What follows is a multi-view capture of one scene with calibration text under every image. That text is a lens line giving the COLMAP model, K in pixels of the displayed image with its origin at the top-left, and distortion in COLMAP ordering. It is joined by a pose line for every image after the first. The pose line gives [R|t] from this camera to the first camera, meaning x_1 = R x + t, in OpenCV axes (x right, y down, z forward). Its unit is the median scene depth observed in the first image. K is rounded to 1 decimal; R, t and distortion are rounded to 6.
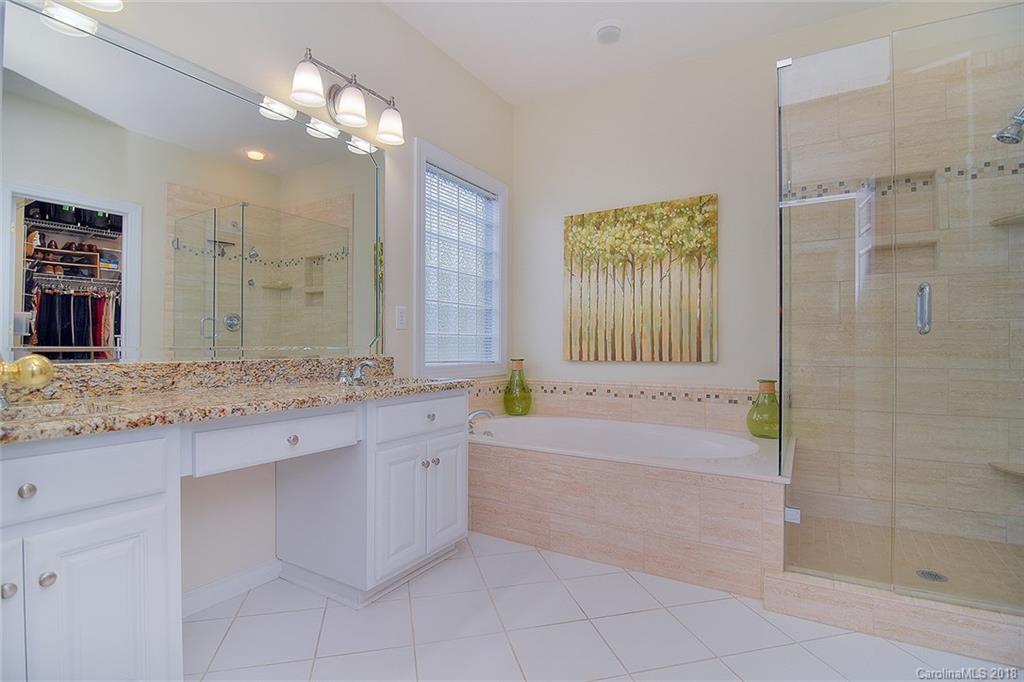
lens RADIAL K [[499.0, 0, 510.7], [0, 499.0, 342.9], [0, 0, 1]] dist [-0.009459, -0.005678]
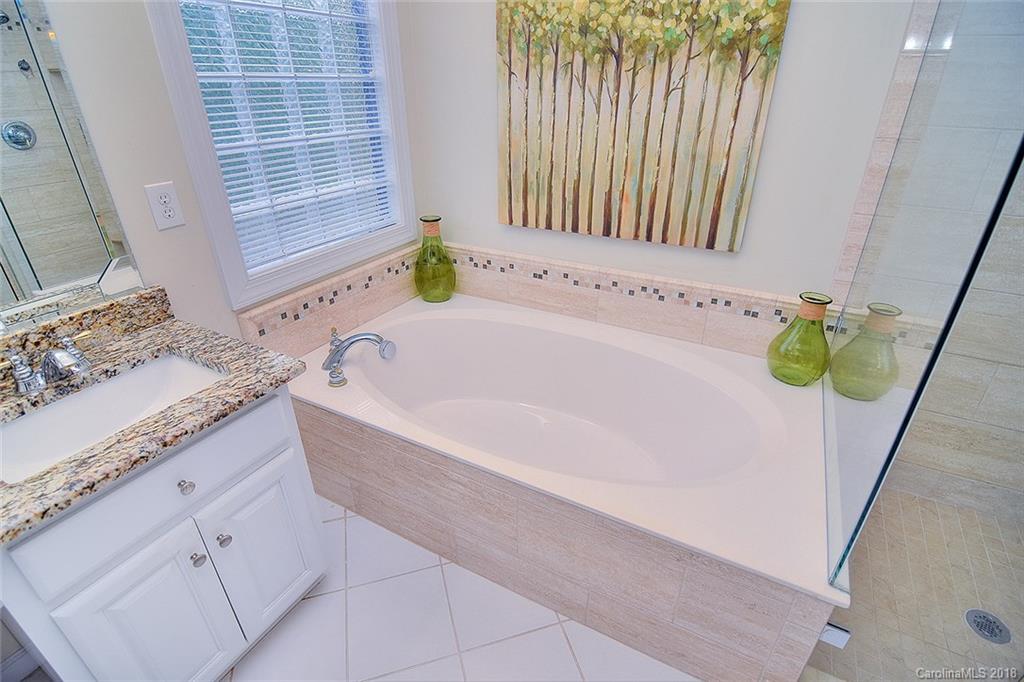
lens RADIAL K [[499.0, 0, 514.8], [0, 499.0, 345.0], [0, 0, 1]] dist [-0.009459, -0.005678]
pose [[0.998772, -0.028511, 0.040520, 0.101516], [0.006045, 0.881850, 0.471490, -0.138364], [-0.049175, -0.470666, 0.880940, 0.384262]]
